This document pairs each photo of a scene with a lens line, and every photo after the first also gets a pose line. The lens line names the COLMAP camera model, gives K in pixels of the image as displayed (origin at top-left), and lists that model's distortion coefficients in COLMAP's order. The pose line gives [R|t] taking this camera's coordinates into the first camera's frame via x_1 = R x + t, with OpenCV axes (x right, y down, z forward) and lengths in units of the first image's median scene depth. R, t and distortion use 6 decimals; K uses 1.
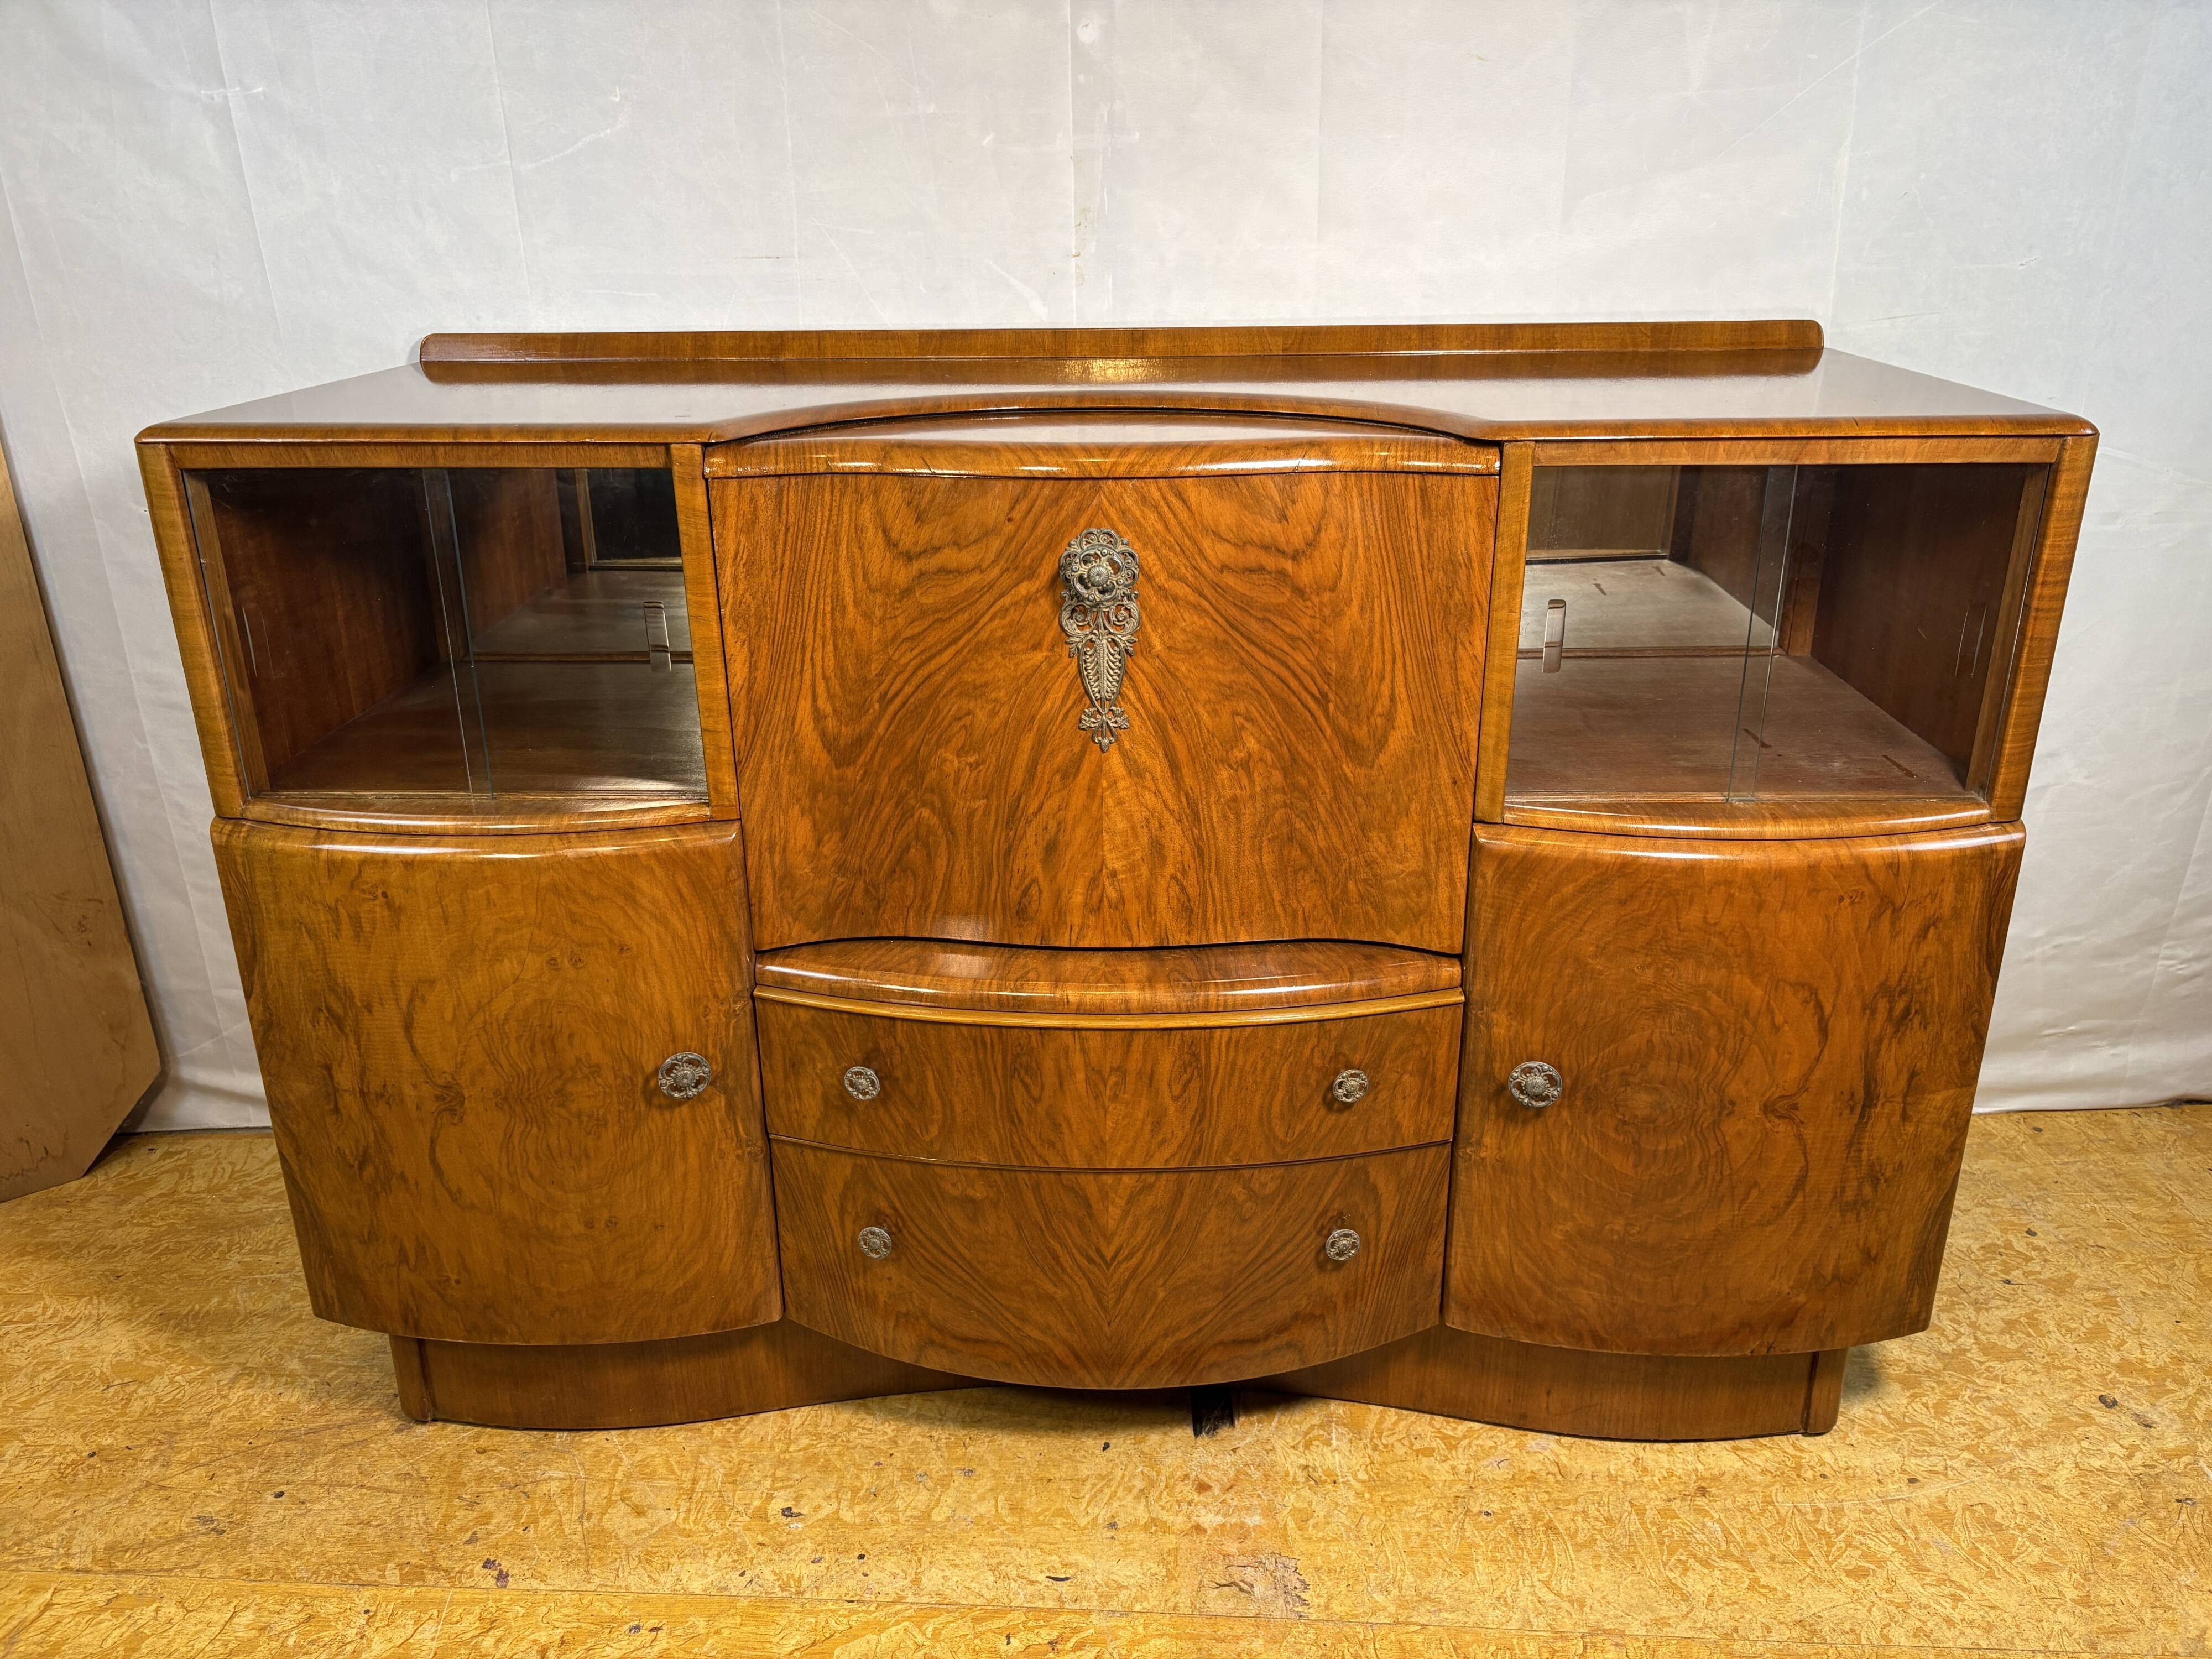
lens RADIAL K [[1676.9, 0, 1114.6], [0, 1676.9, 833.8], [0, 0, 1]] dist [0.040167, -0.048348]
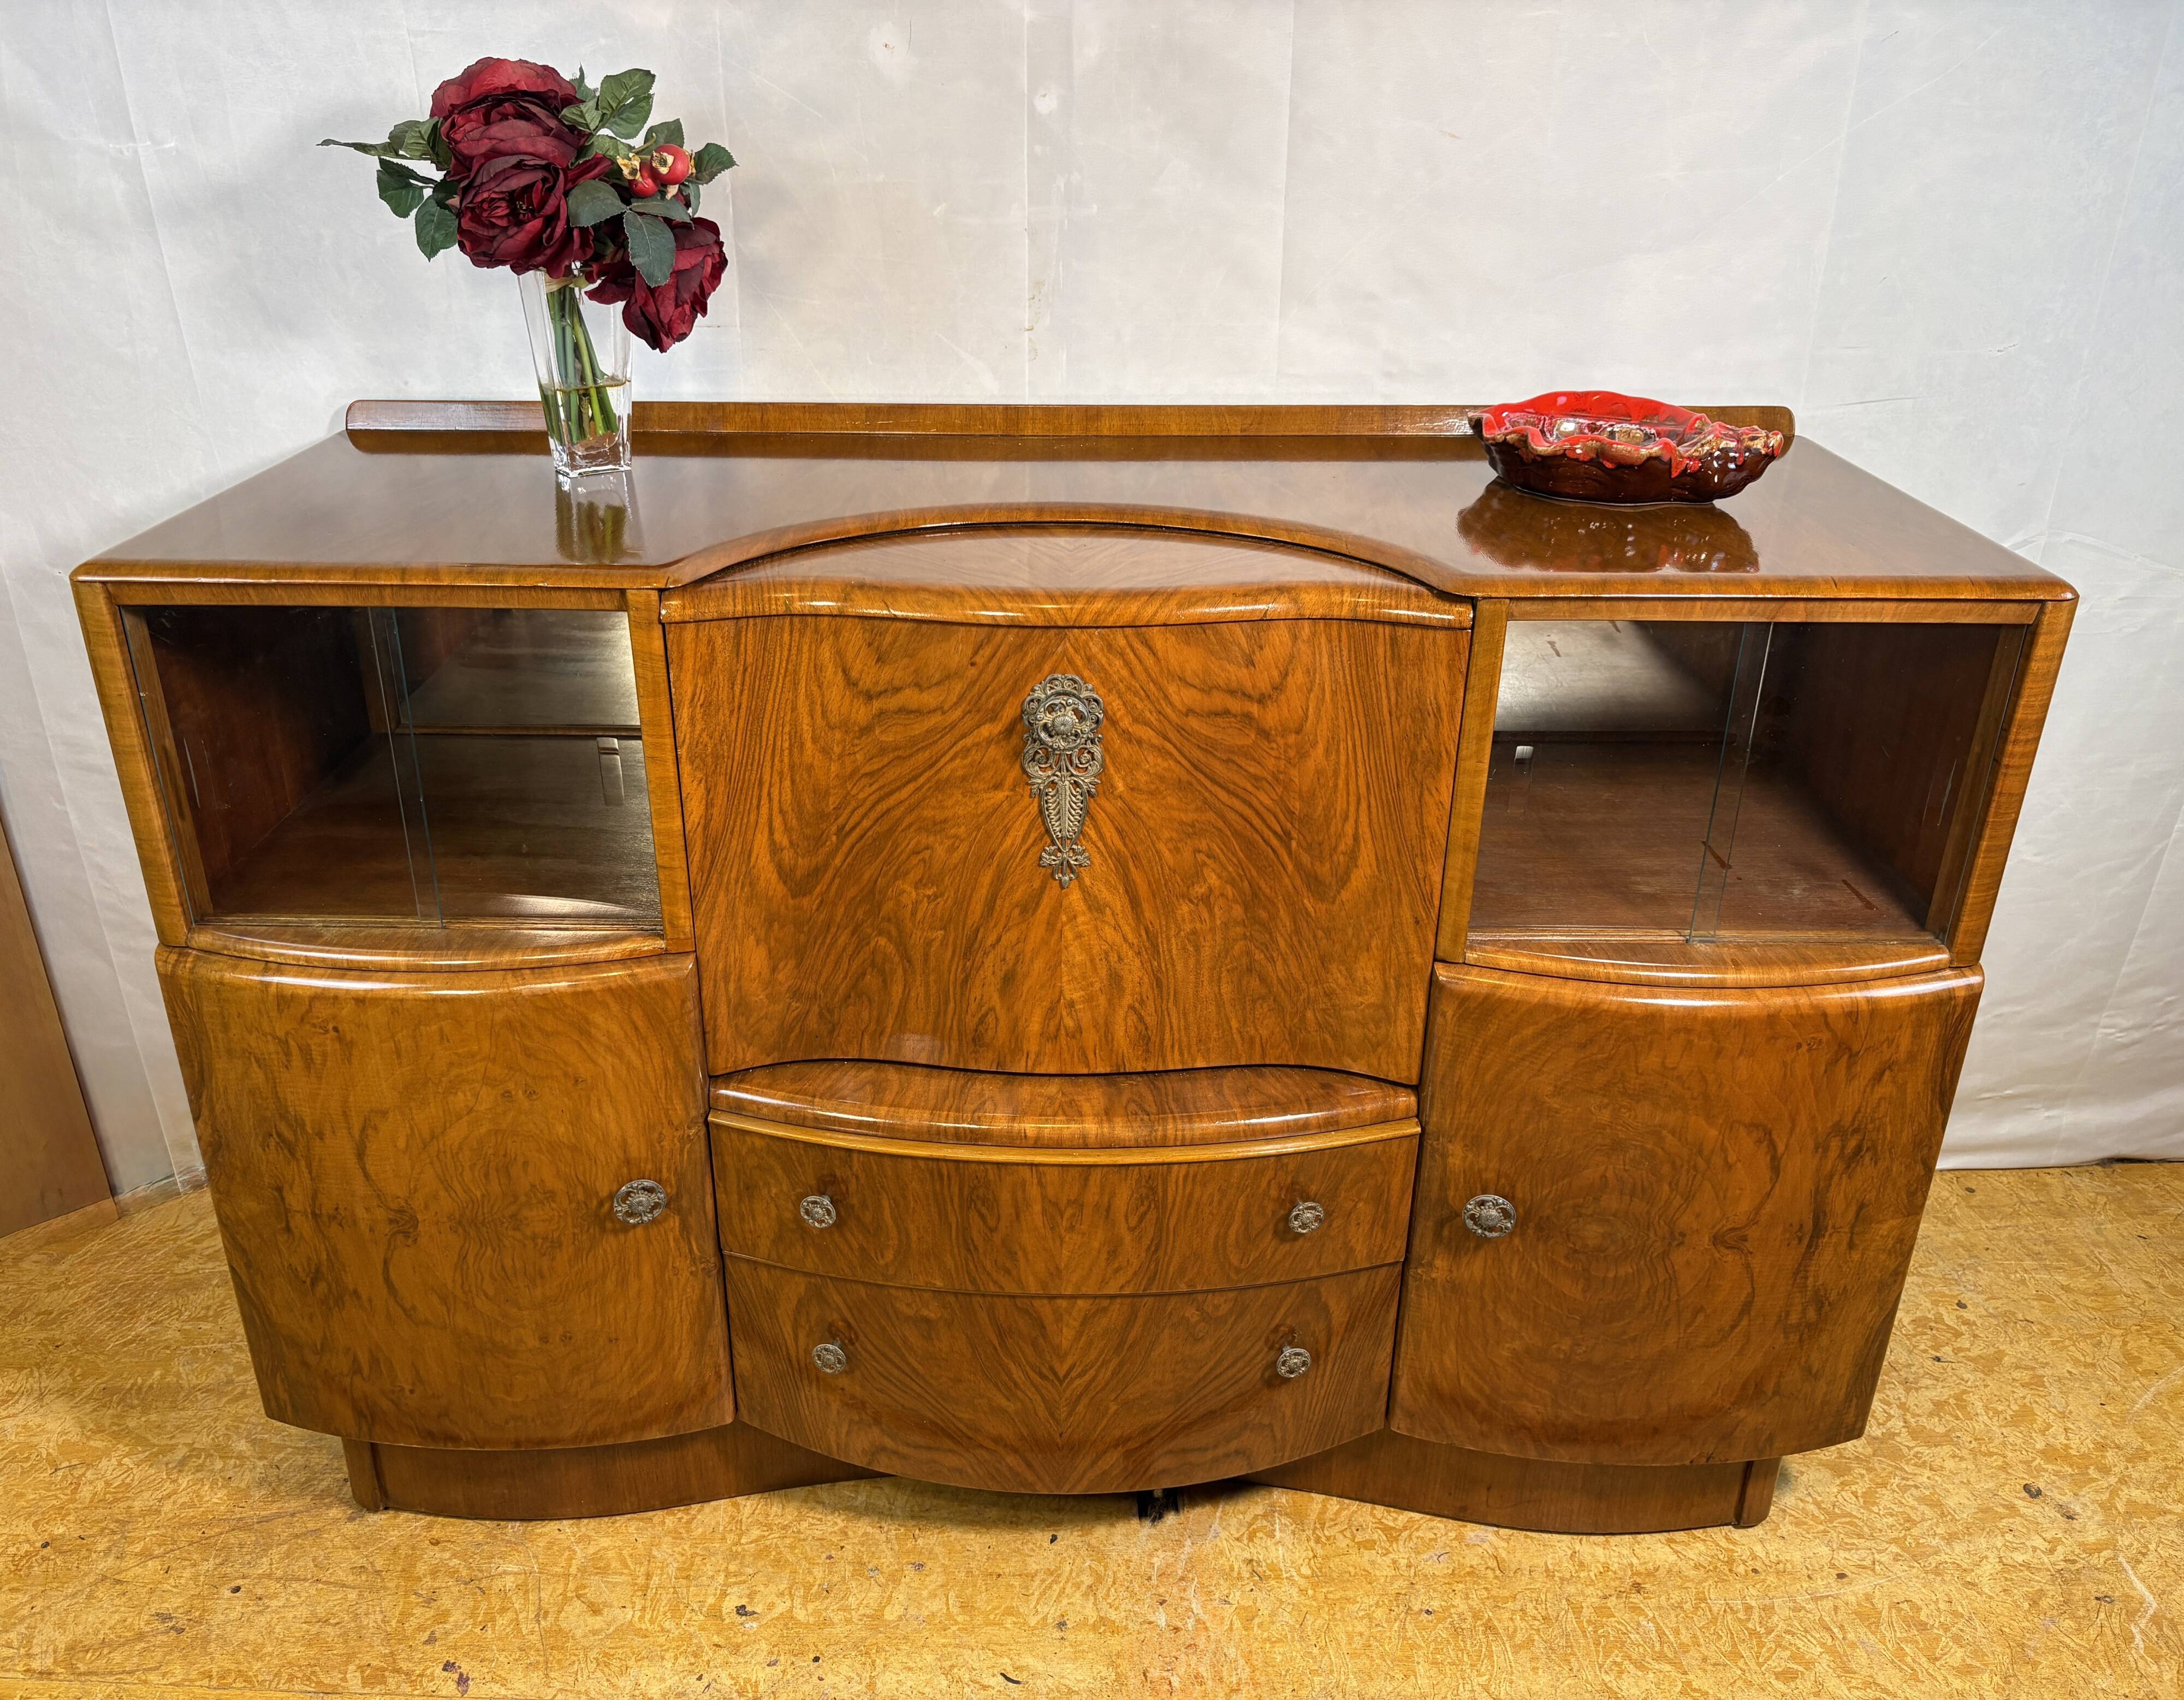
lens RADIAL K [[1716.5, 0, 1050.9], [0, 1716.5, 865.2], [0, 0, 1]] dist [0.043875, -0.052942]
pose [[0.999841, 0.006495, 0.016580, -0.028955], [-0.007669, 0.997395, 0.071729, -0.126057], [-0.016071, -0.071845, 0.997286, -0.008986]]
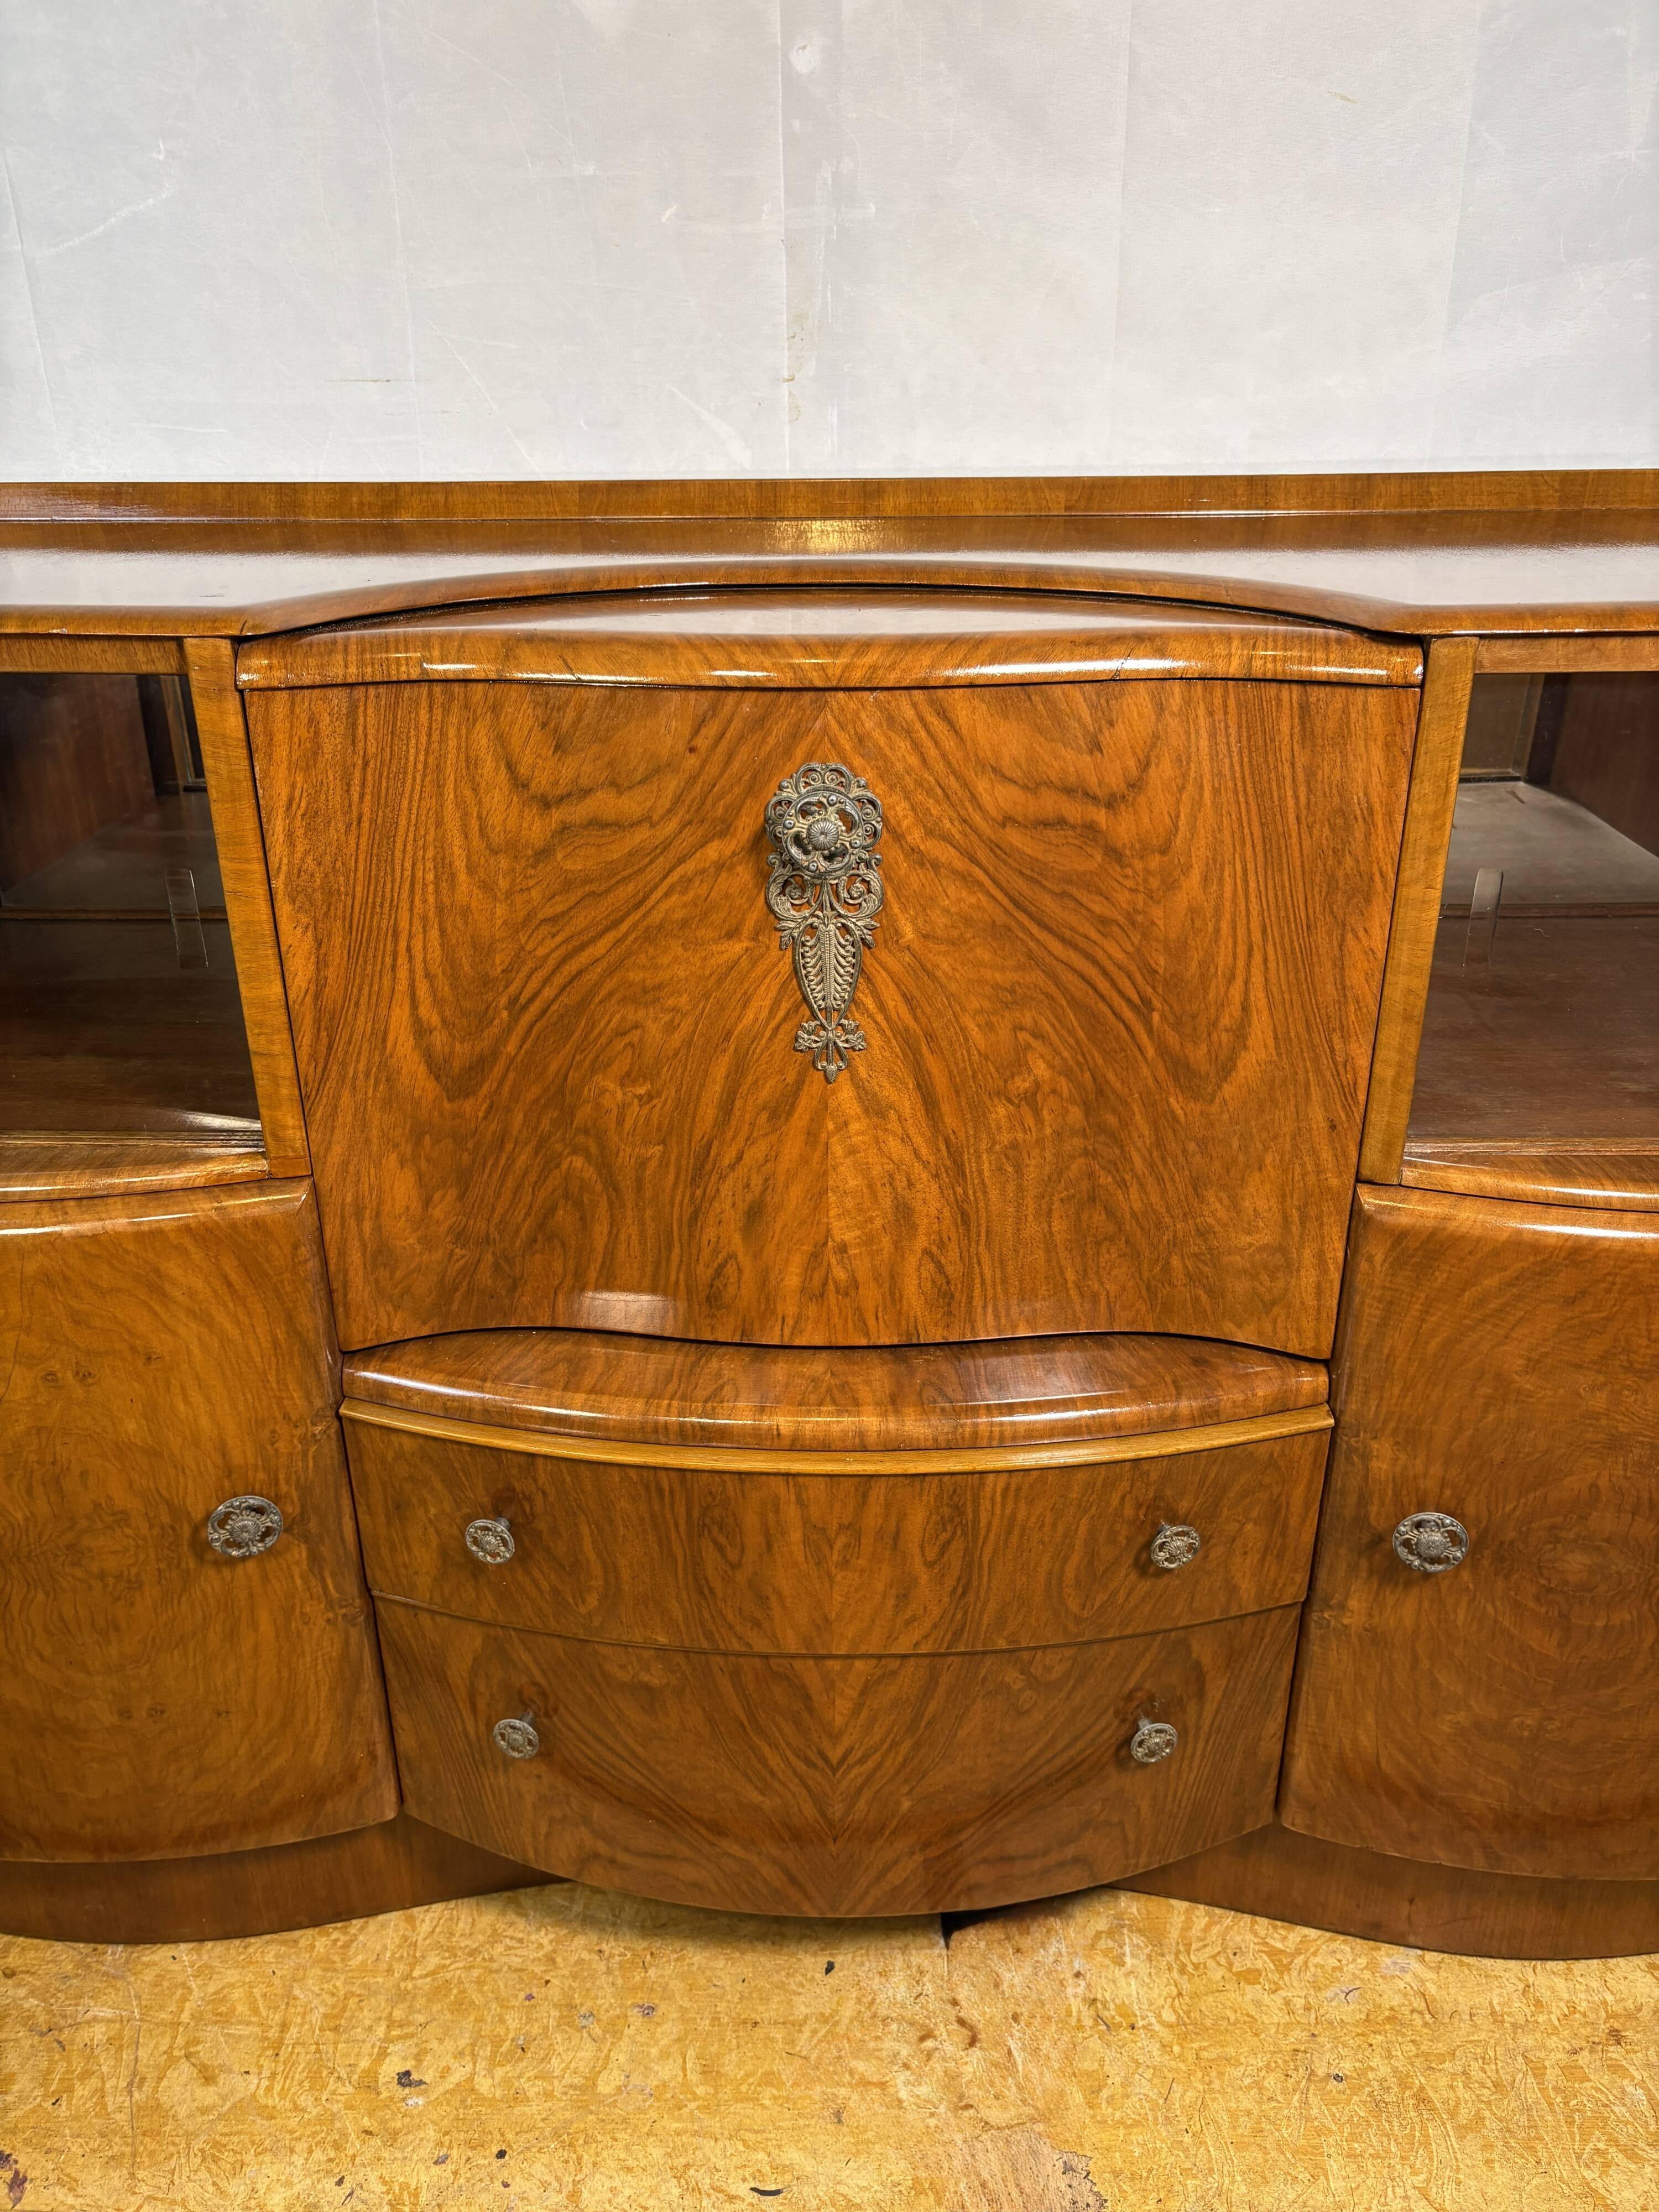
lens RADIAL K [[1676.9, 0, 836.0], [0, 1676.9, 1112.9], [0, 0, 1]] dist [0.040167, -0.048348]
pose [[0.999978, 0.000316, 0.006677, -0.007960], [-0.000652, 0.998726, 0.050450, -0.066555], [-0.006652, -0.050453, 0.998704, 0.280271]]
